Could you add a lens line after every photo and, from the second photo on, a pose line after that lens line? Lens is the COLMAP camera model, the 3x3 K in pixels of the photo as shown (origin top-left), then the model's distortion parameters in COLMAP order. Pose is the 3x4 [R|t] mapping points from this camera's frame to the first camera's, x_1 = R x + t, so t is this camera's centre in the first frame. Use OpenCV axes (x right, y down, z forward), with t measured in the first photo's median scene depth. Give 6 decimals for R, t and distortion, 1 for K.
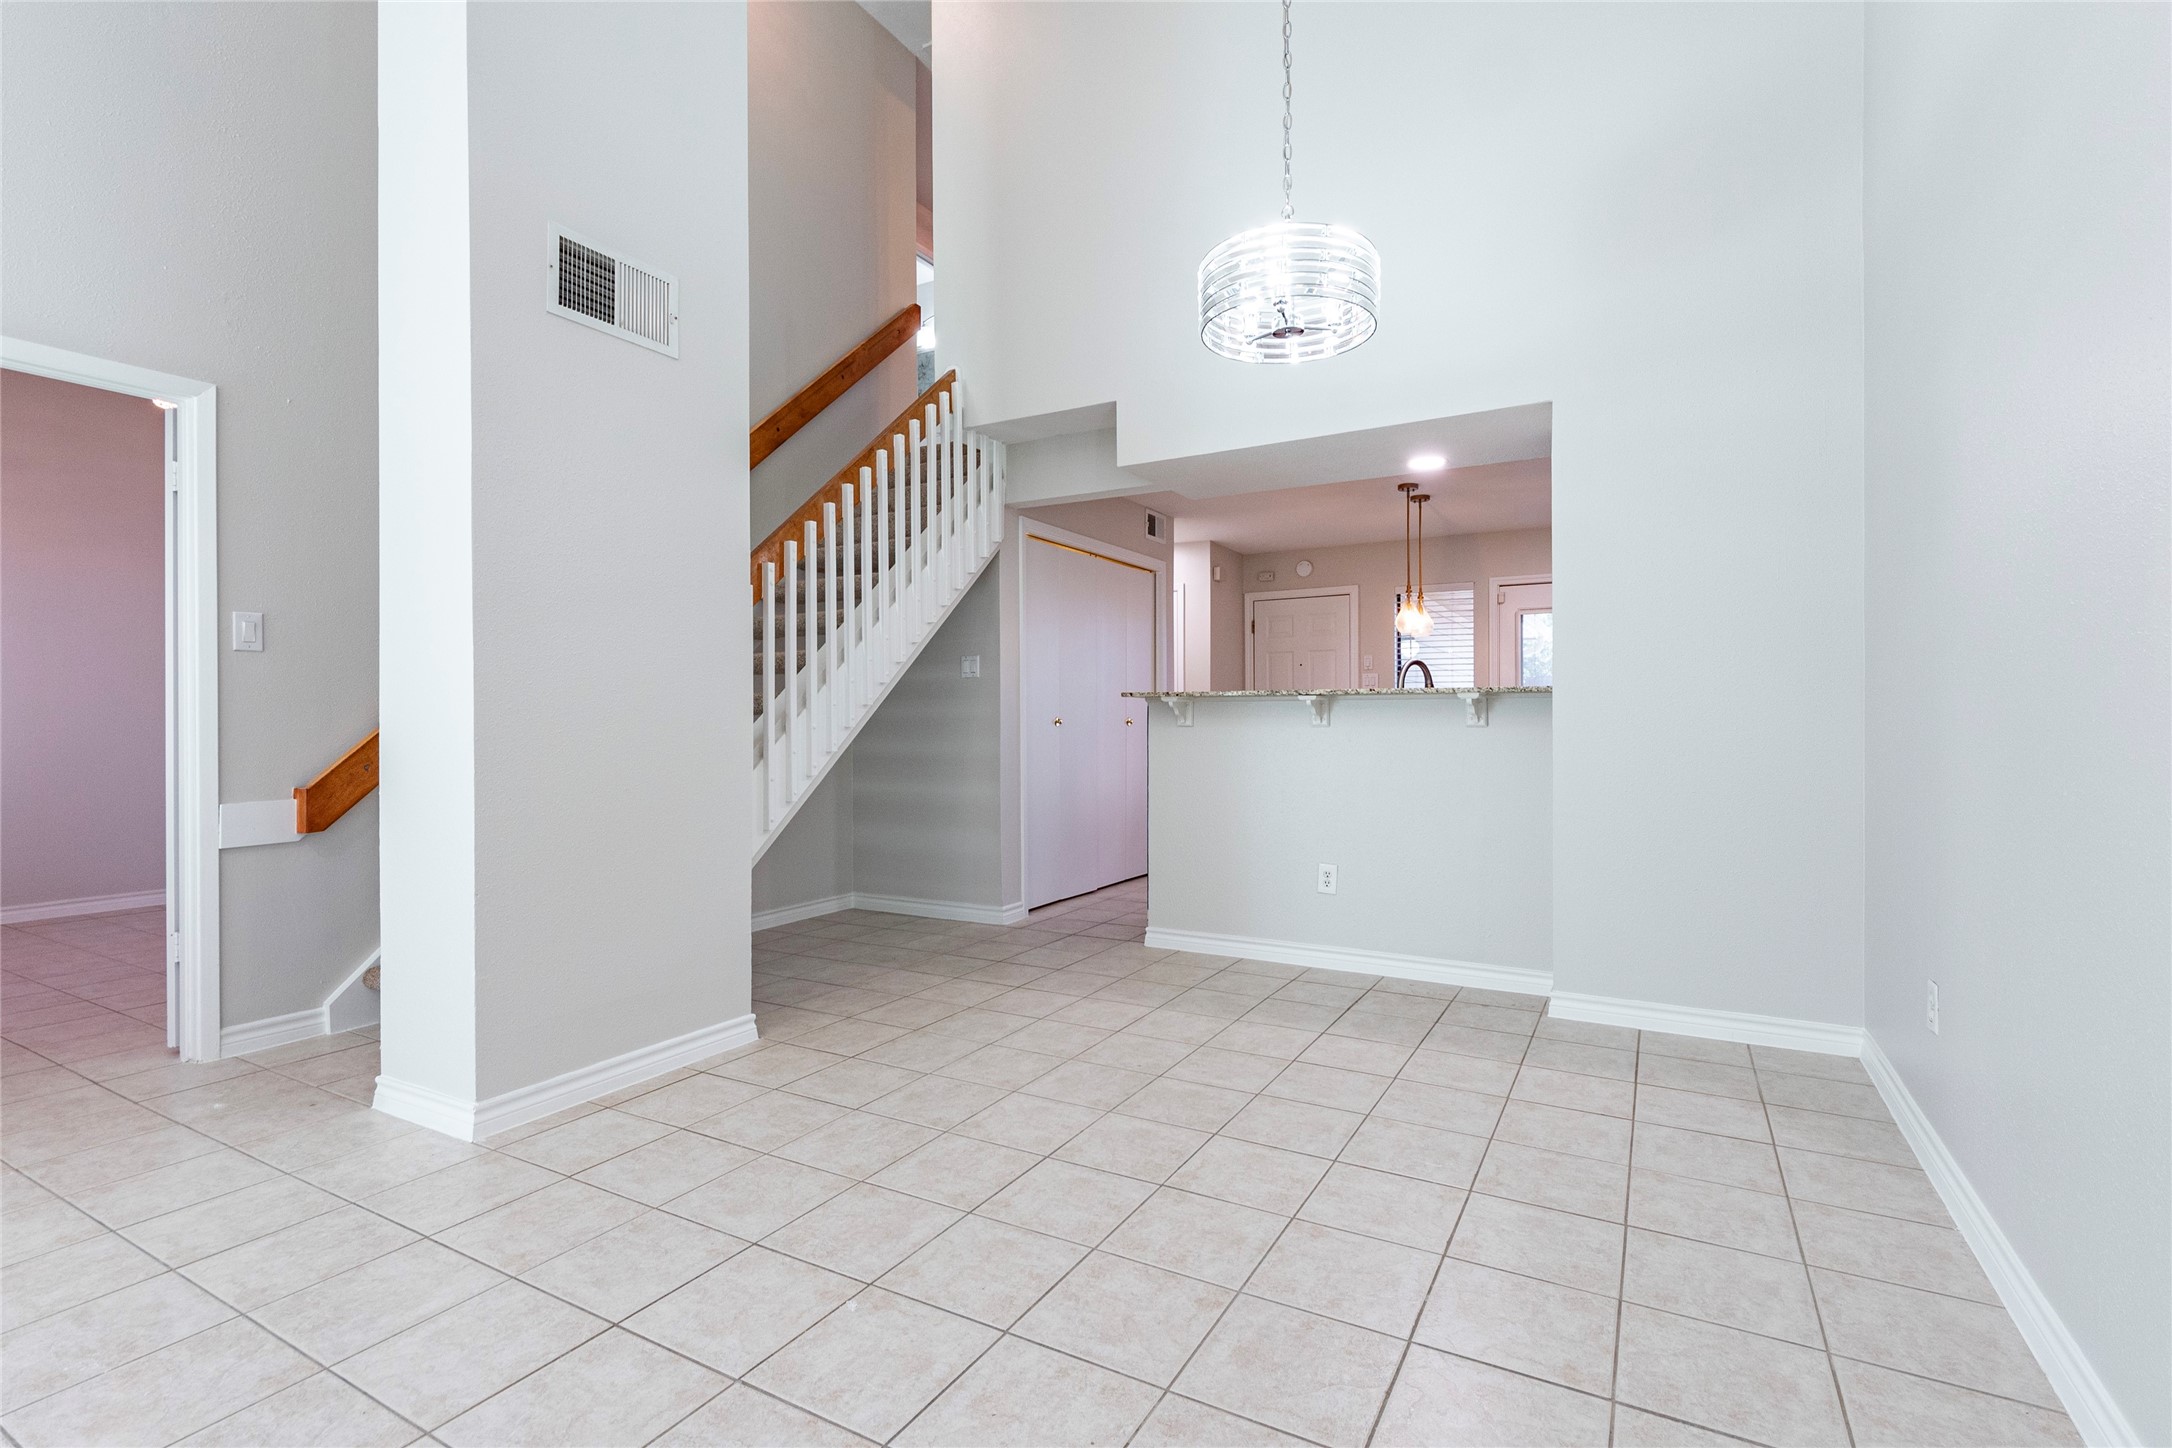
lens RADIAL K [[995.0, 0, 1109.1], [0, 995.0, 724.0], [0, 0, 1]] dist [-0.001965, -0.001186]
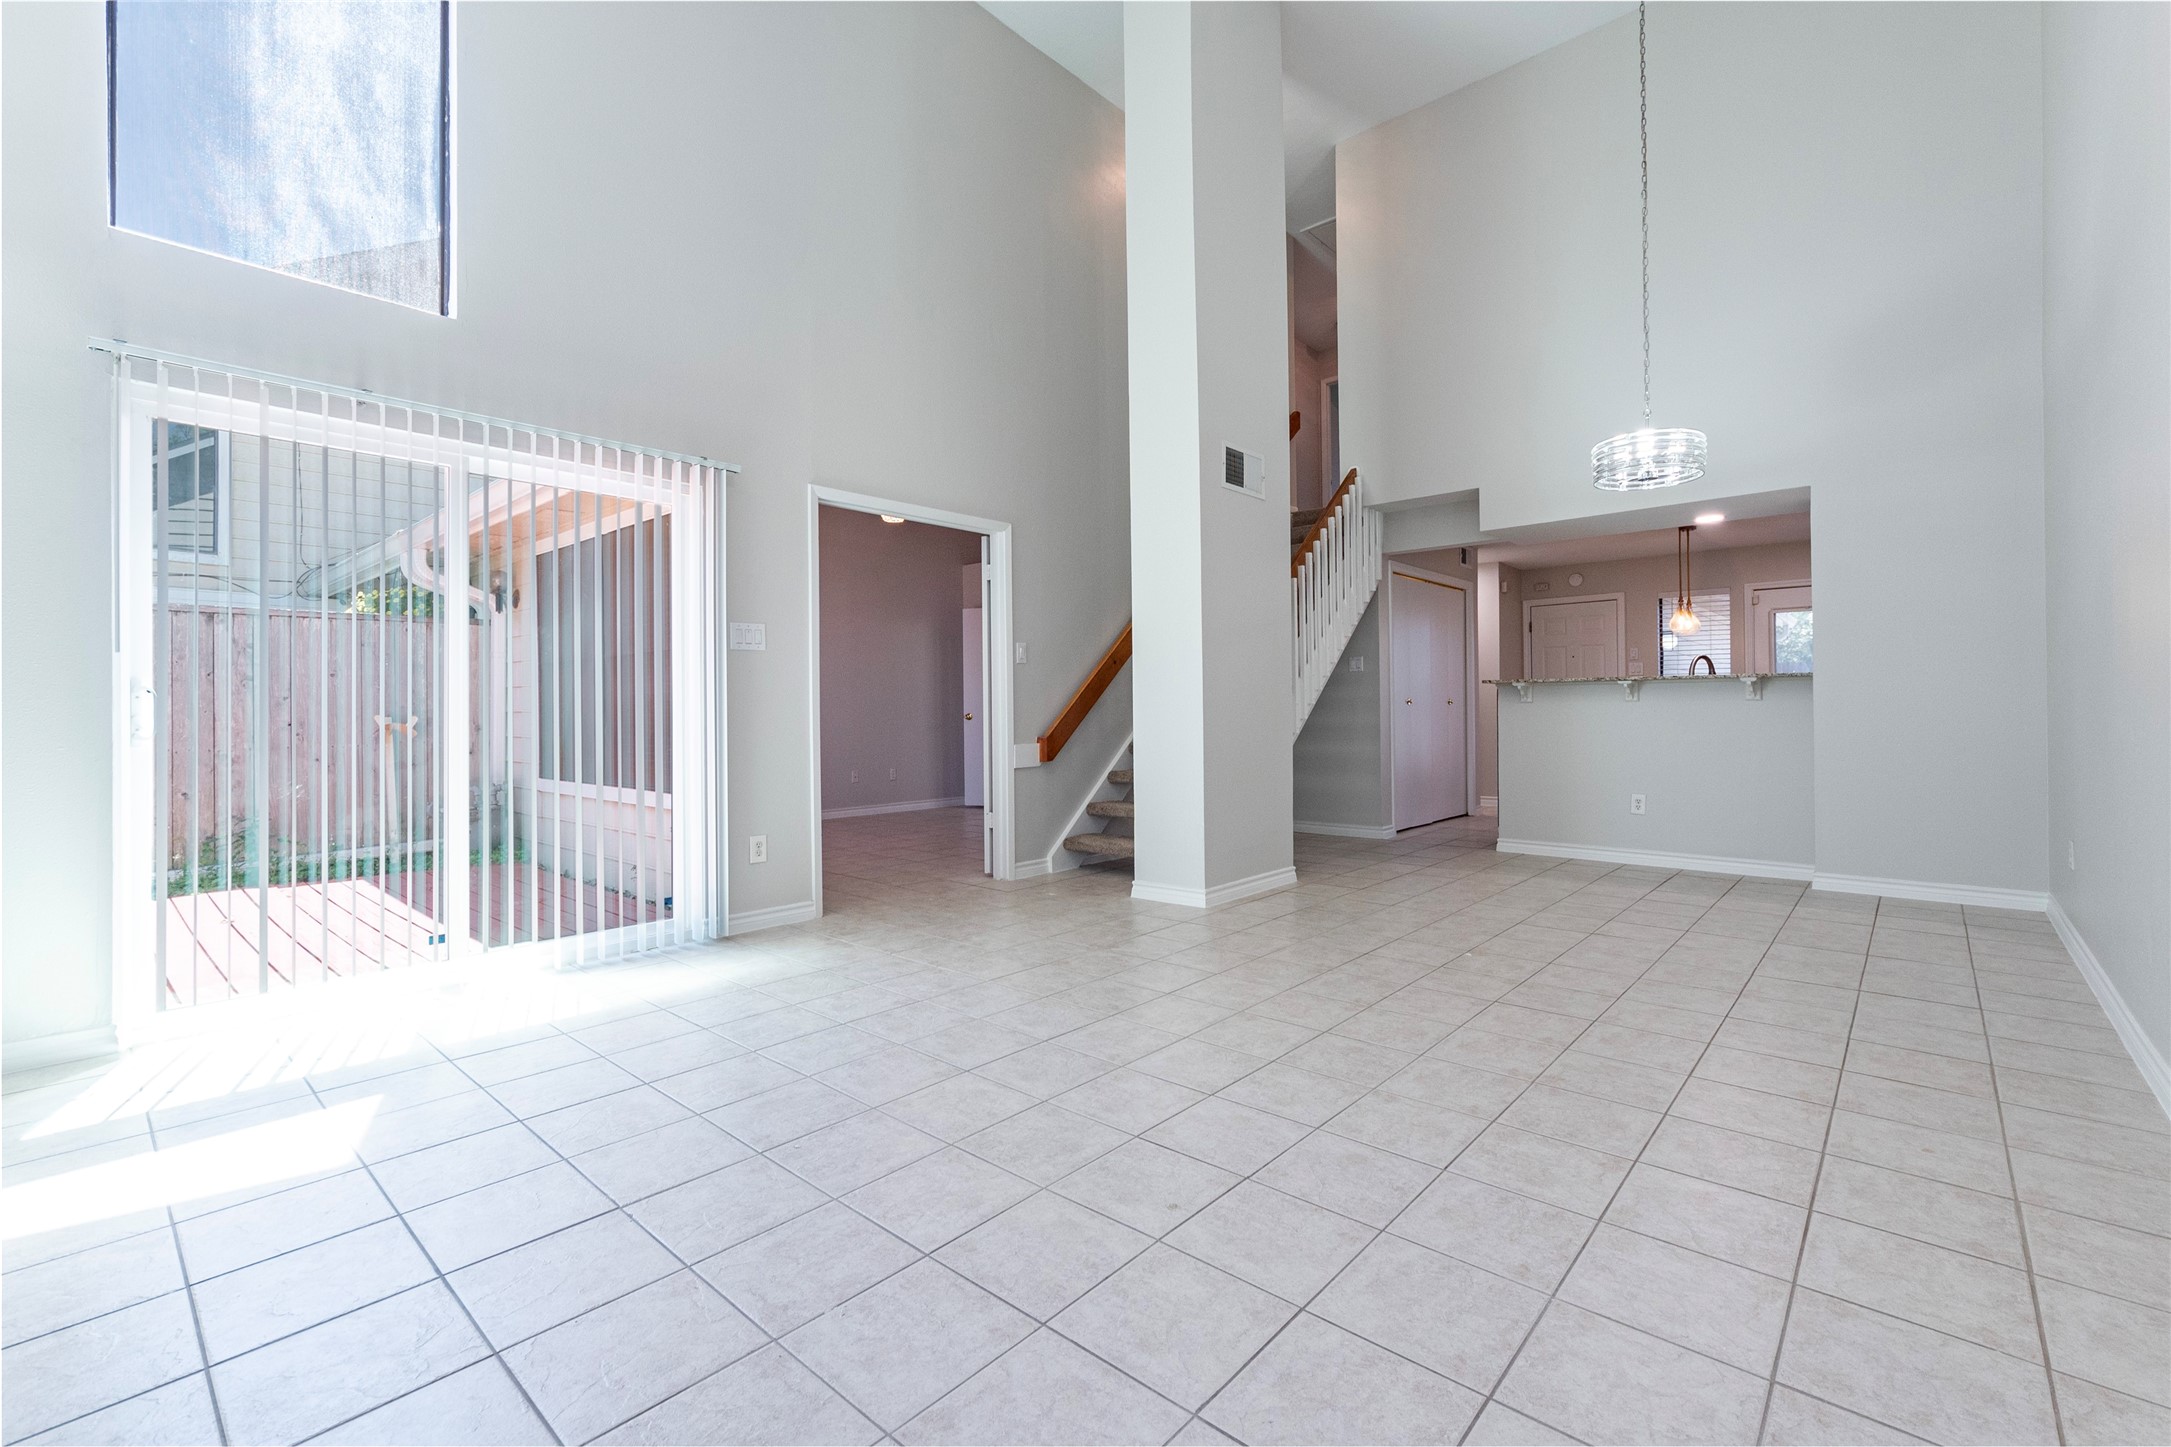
lens RADIAL K [[947.4, 0, 1092.8], [0, 947.4, 707.7], [0, 0, 1]] dist [0.000420, -0.000470]
pose [[0.976538, -0.005993, -0.215264, -0.273420], [0.004760, 0.999969, -0.006246, 0.016829], [0.215294, 0.005075, 0.976536, -0.561459]]
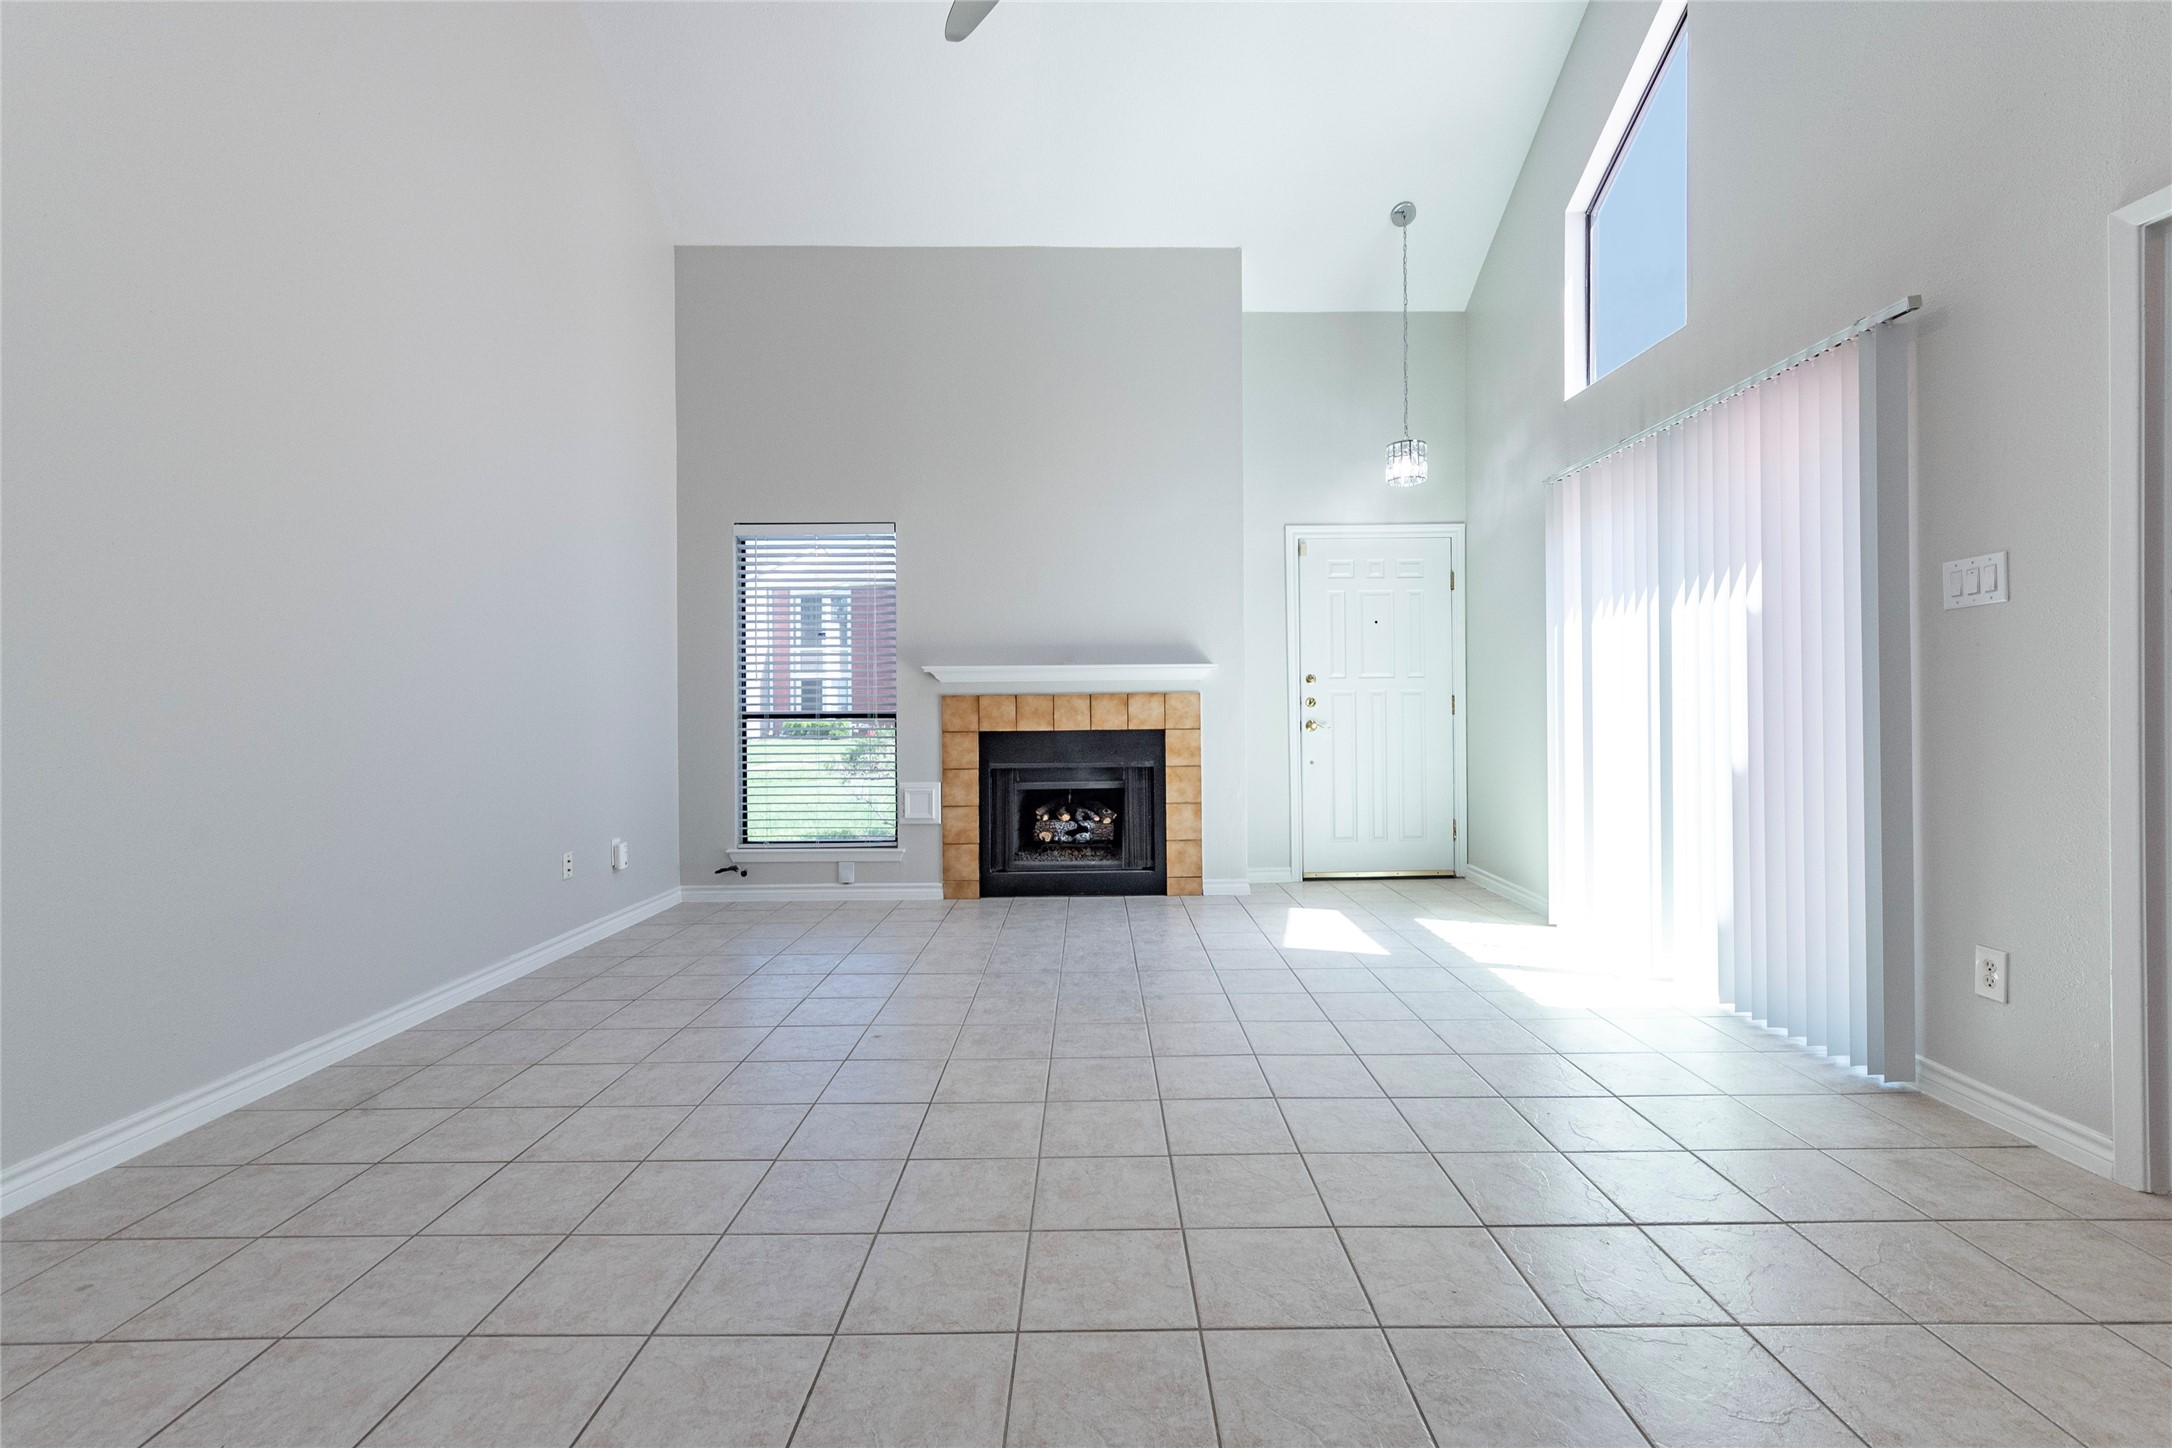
lens RADIAL K [[947.9, 0, 1087.1], [0, 947.9, 711.9], [0, 0, 1]] dist [0.000420, -0.000470]
pose [[-0.877220, 0.009975, -0.479986, -0.126285], [0.004415, 0.999909, 0.012712, 0.001397], [0.480069, 0.009032, -0.877184, 0.650811]]
